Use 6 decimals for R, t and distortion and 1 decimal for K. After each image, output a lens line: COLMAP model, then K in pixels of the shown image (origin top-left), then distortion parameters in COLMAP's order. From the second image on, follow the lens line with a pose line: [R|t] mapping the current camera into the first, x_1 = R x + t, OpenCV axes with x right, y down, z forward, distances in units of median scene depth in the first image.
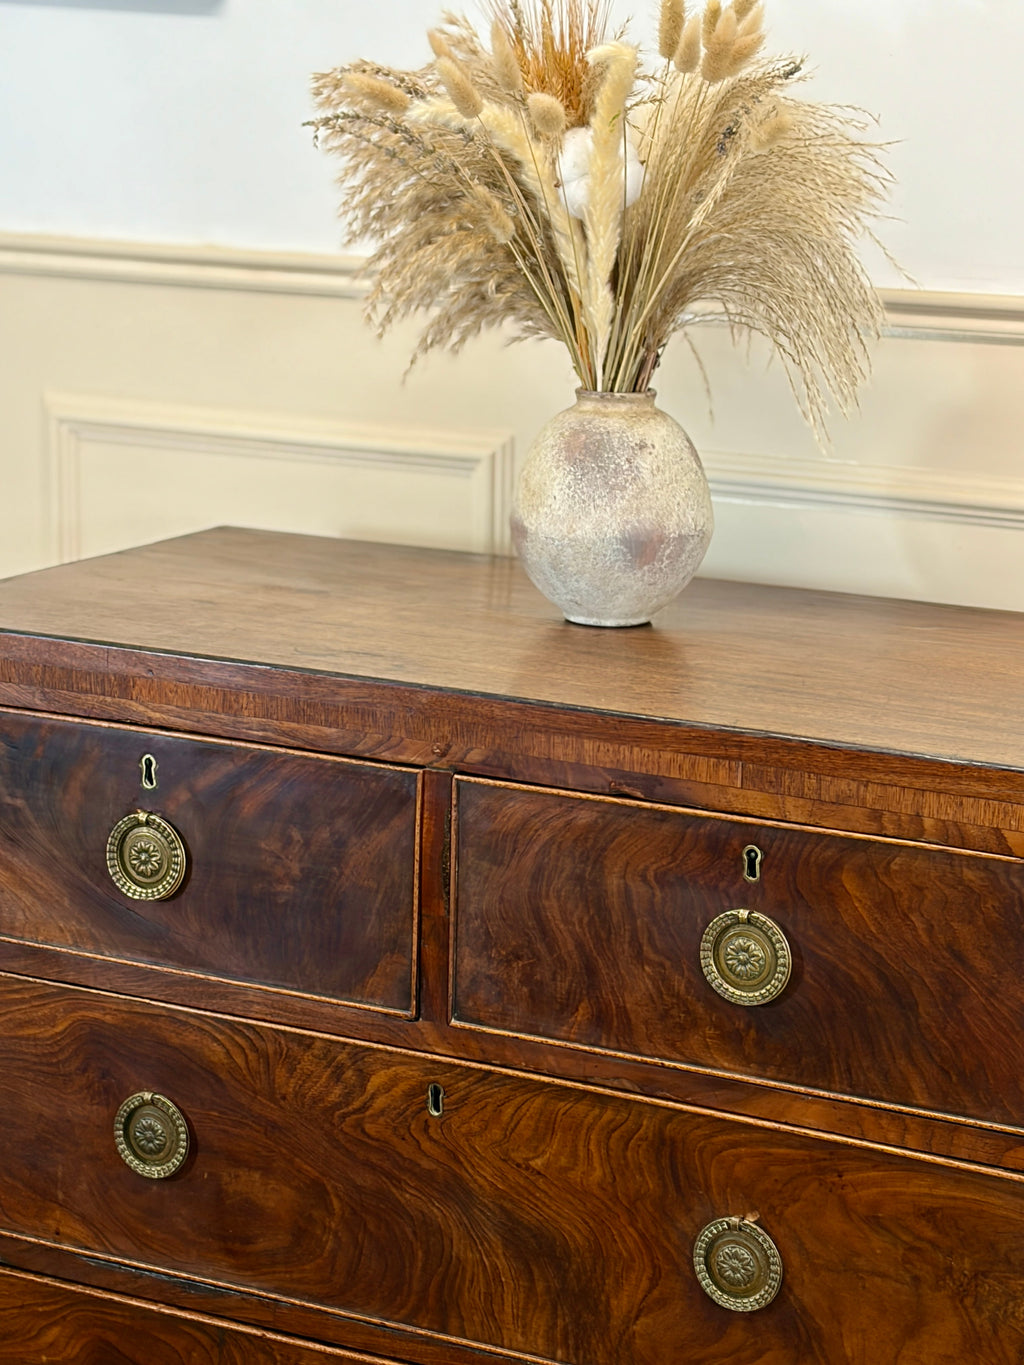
lens RADIAL K [[3274.5, 0, 510.2], [0, 3274.5, 666.9], [0, 0, 1]] dist [0.258556, -0.989661]
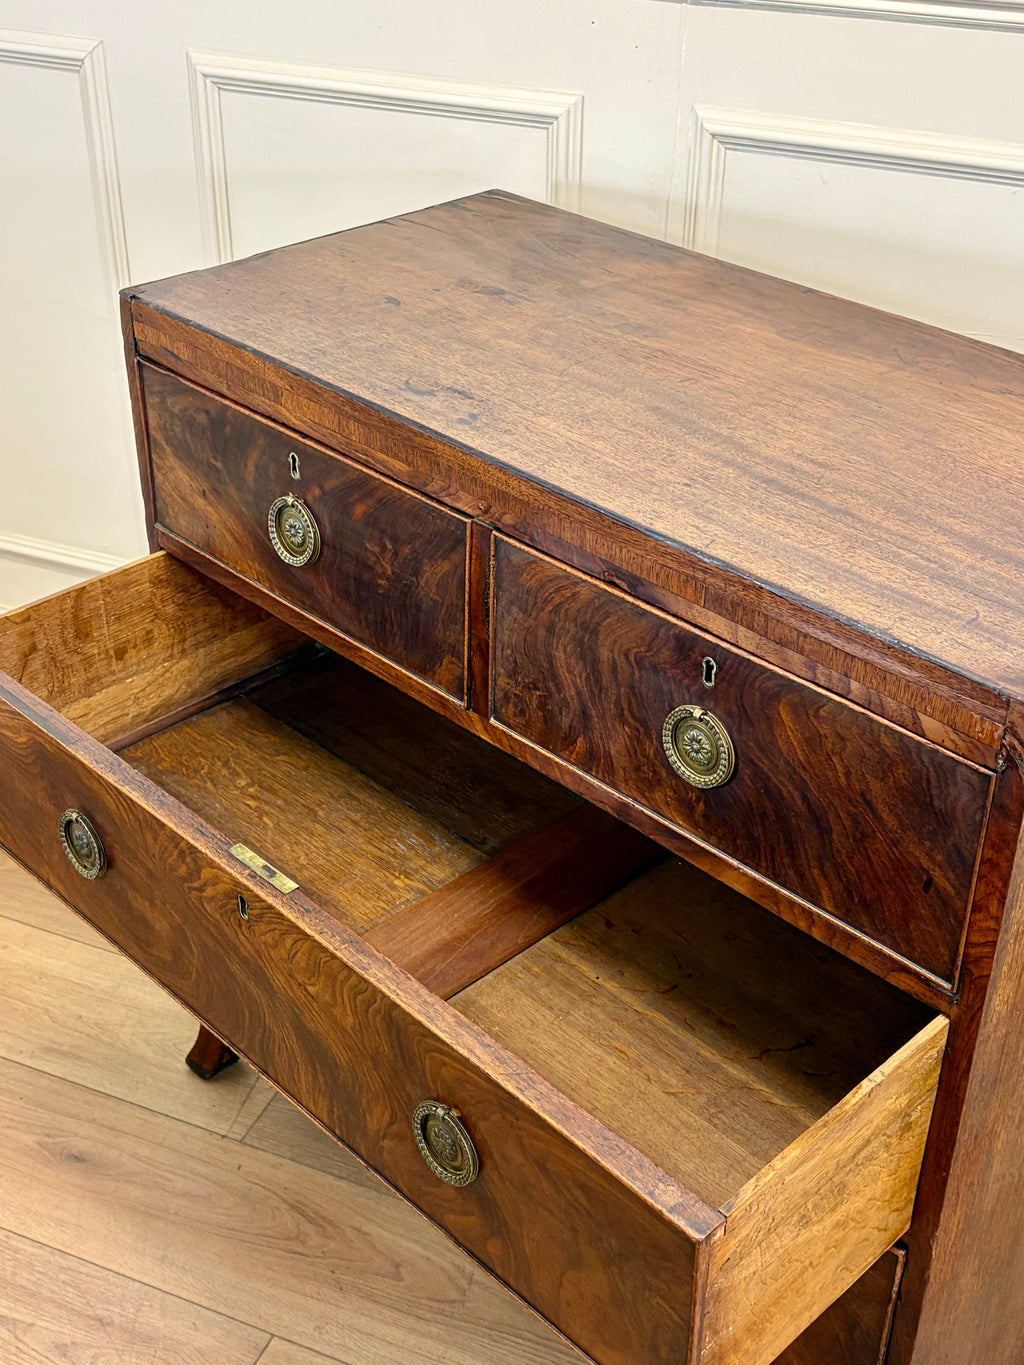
lens RADIAL K [[1735.7, 0, 491.3], [0, 1735.7, 698.1], [0, 0, 1]] dist [0.224435, -0.836273]
pose [[0.949432, 0.158751, -0.270883, 0.151494], [-0.053583, 0.932025, 0.358410, -0.126374], [0.309368, -0.325771, 0.893401, 0.423198]]
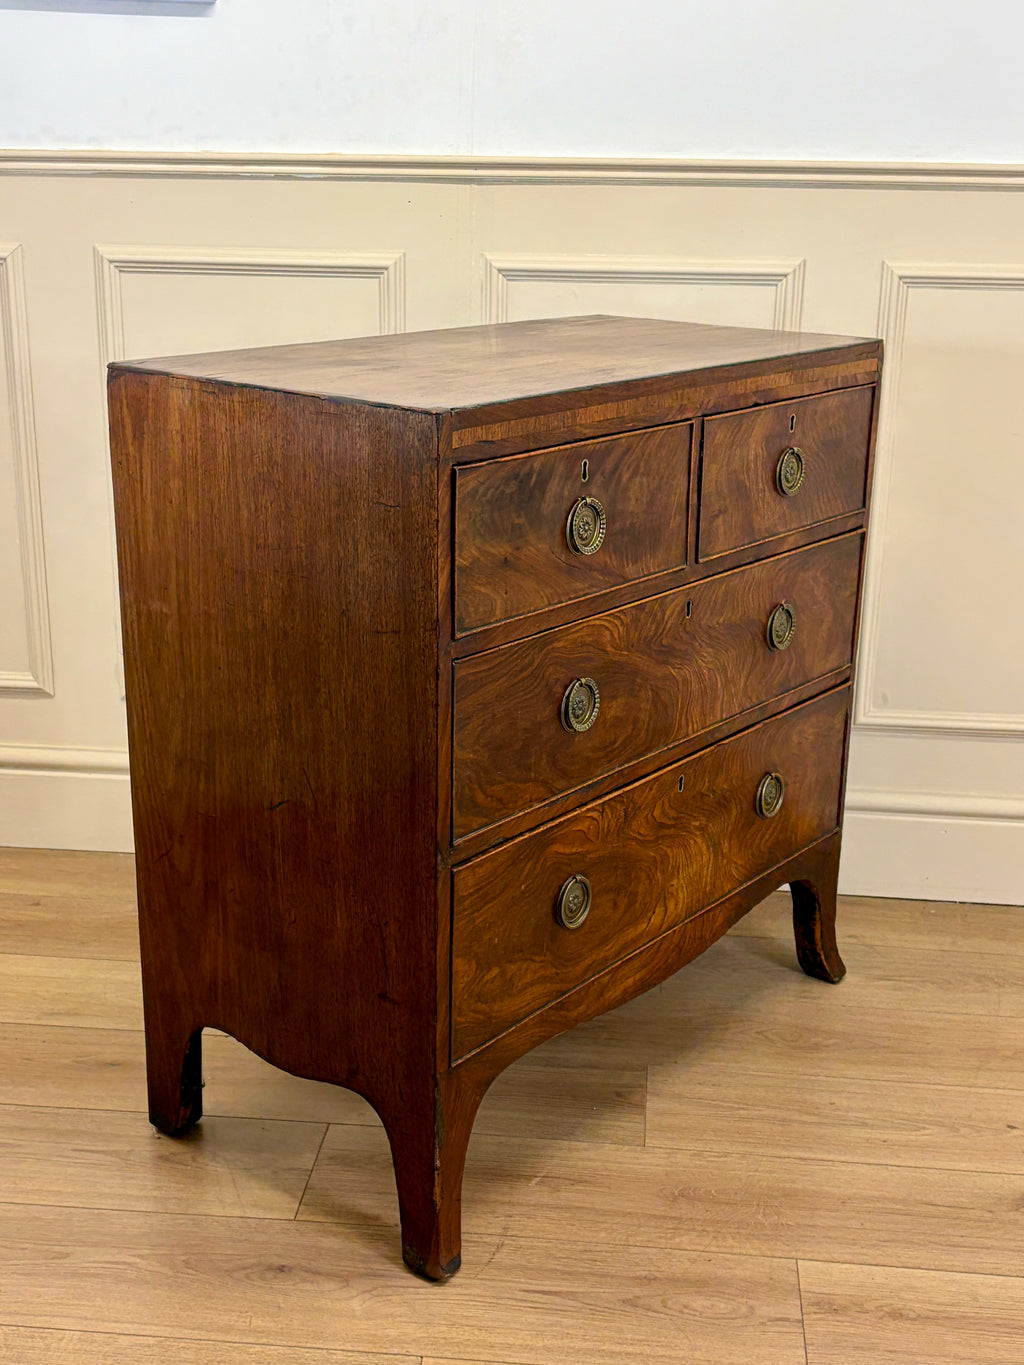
lens RADIAL K [[1735.7, 0, 491.3], [0, 1735.7, 698.1], [0, 0, 1]] dist [0.224435, -0.836273]
pose [[0.171641, -0.315131, 0.933398, -0.922323], [0.180269, 0.941508, 0.284720, -0.108668], [-0.968526, 0.119393, 0.218410, 0.894583]]
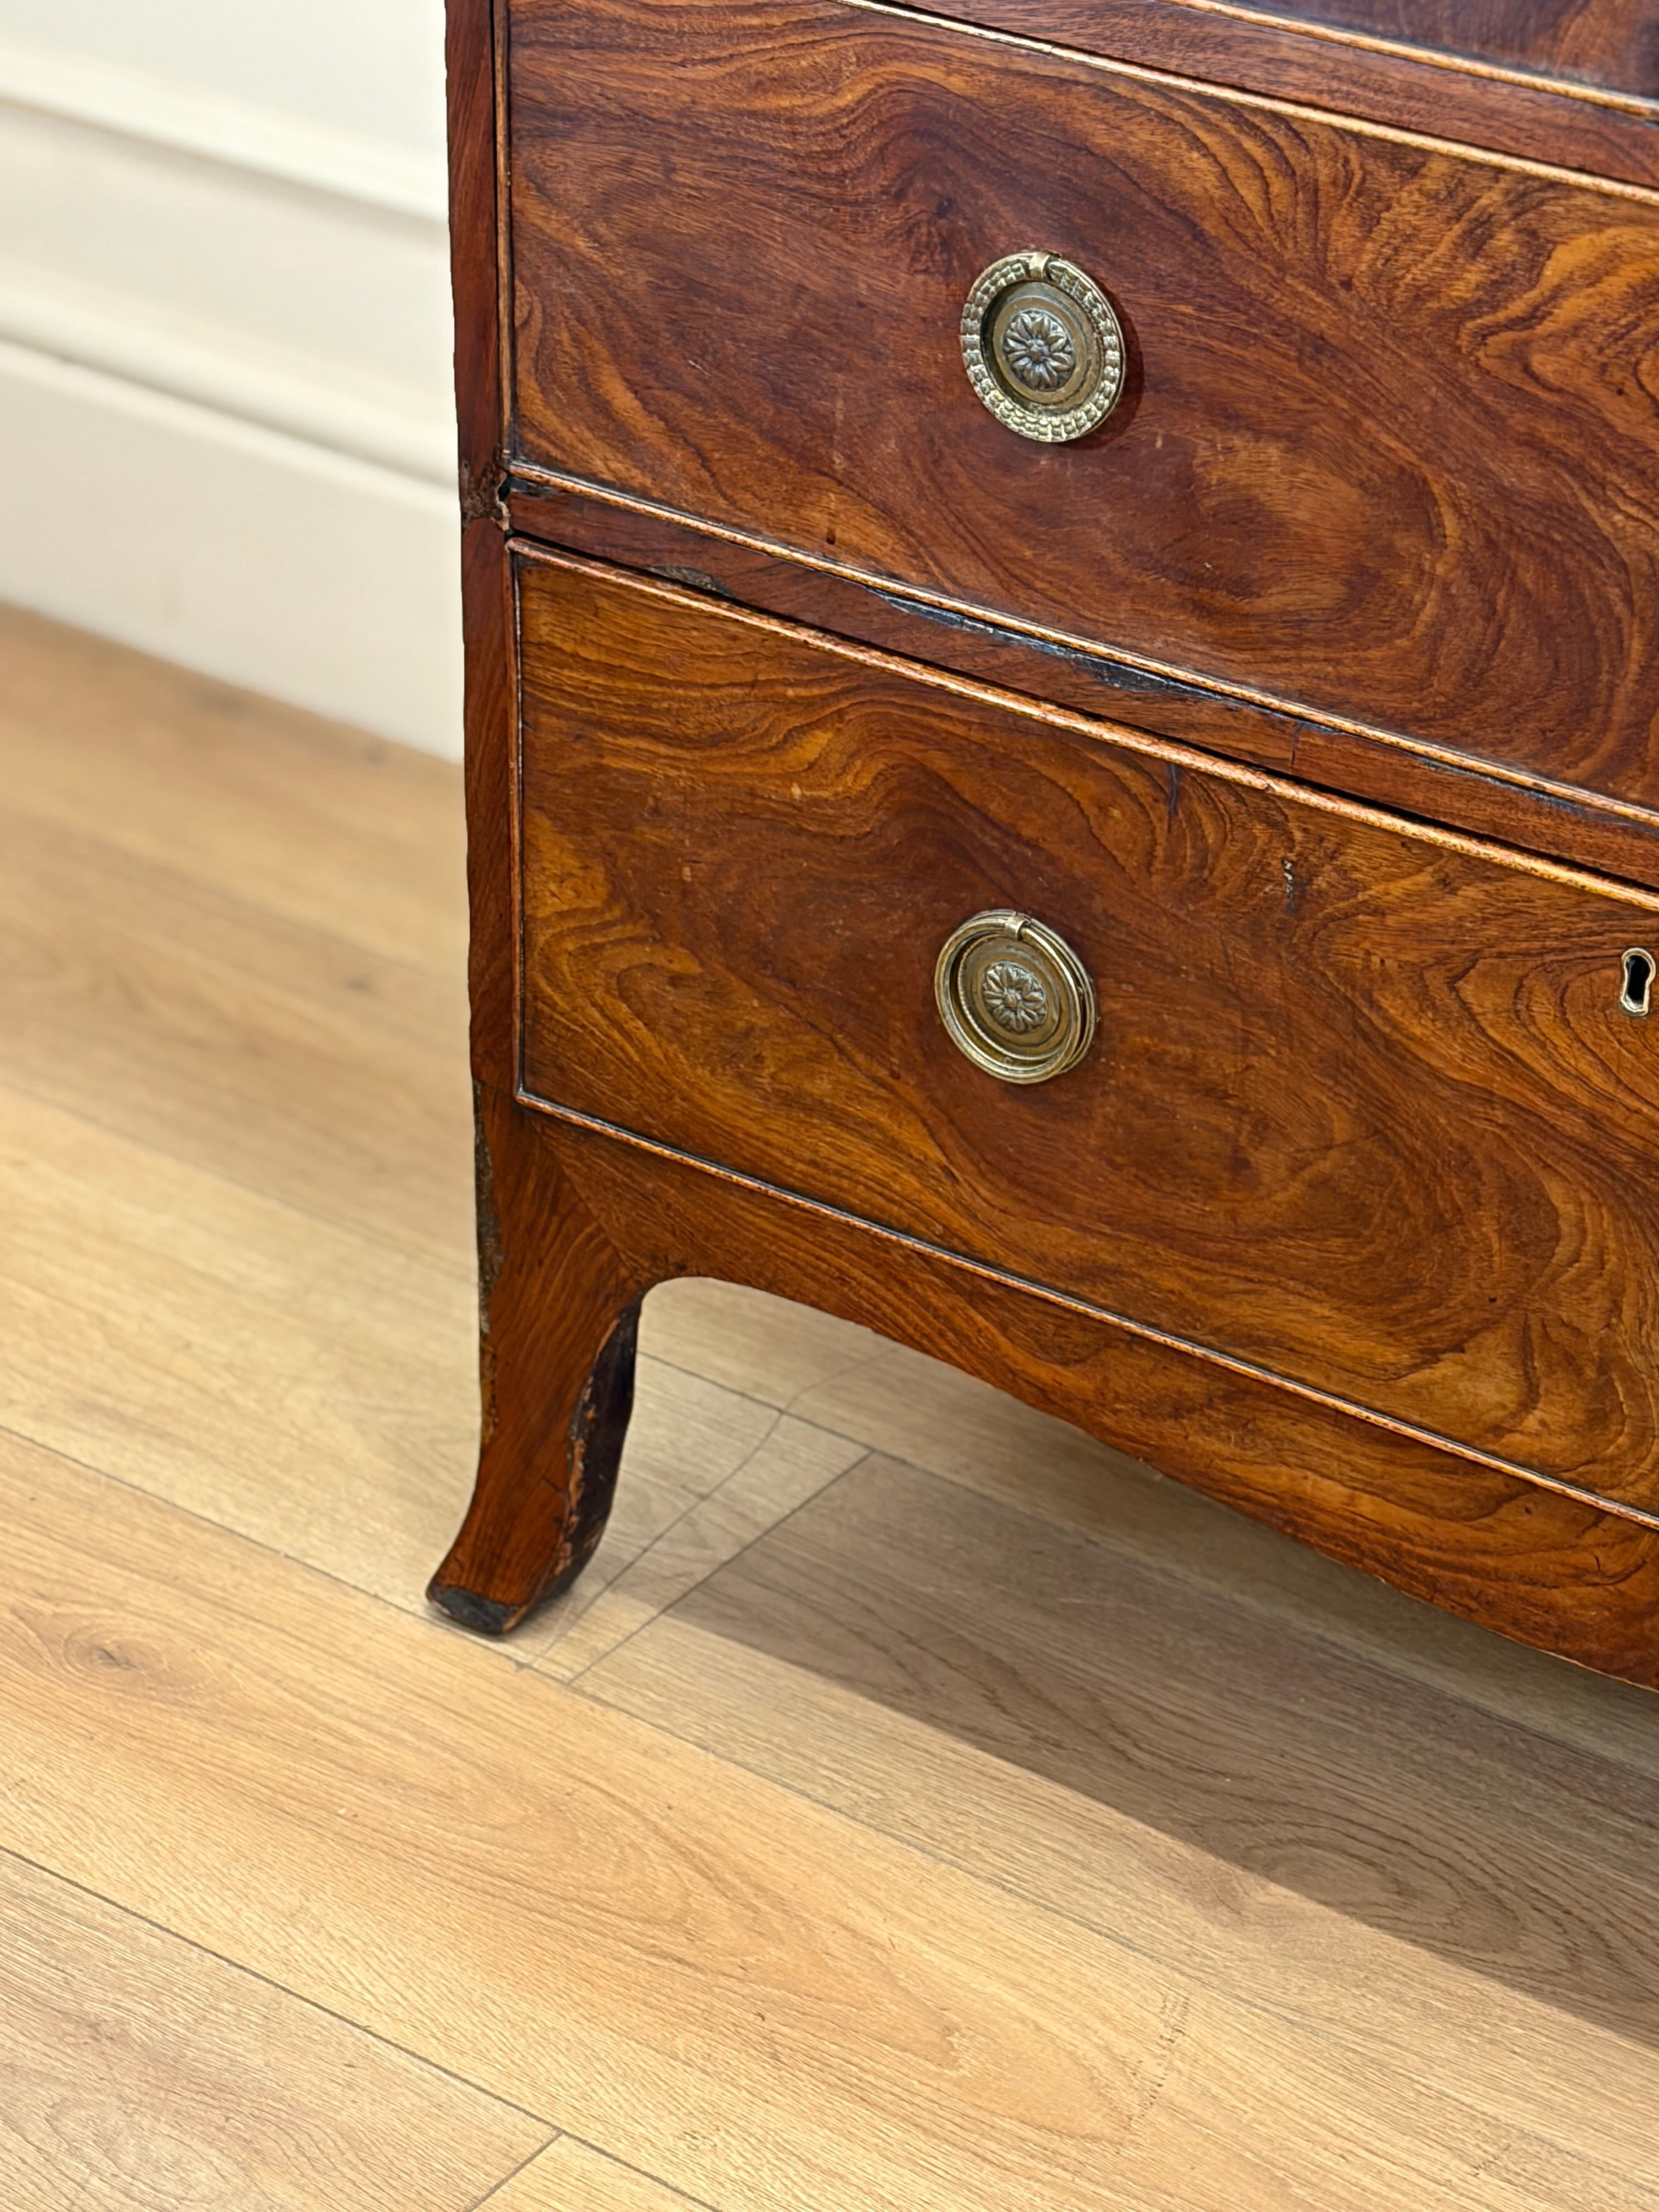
lens RADIAL K [[5306.4, 0, 826.6], [0, 5306.4, 1080.7], [0, 0, 1]] dist [0.258556, -0.989661]
pose [[0.992424, 0.062613, -0.105711, -0.056340], [-0.028139, 0.953364, 0.300509, 0.018727], [0.119597, -0.295258, 0.947903, 0.279164]]
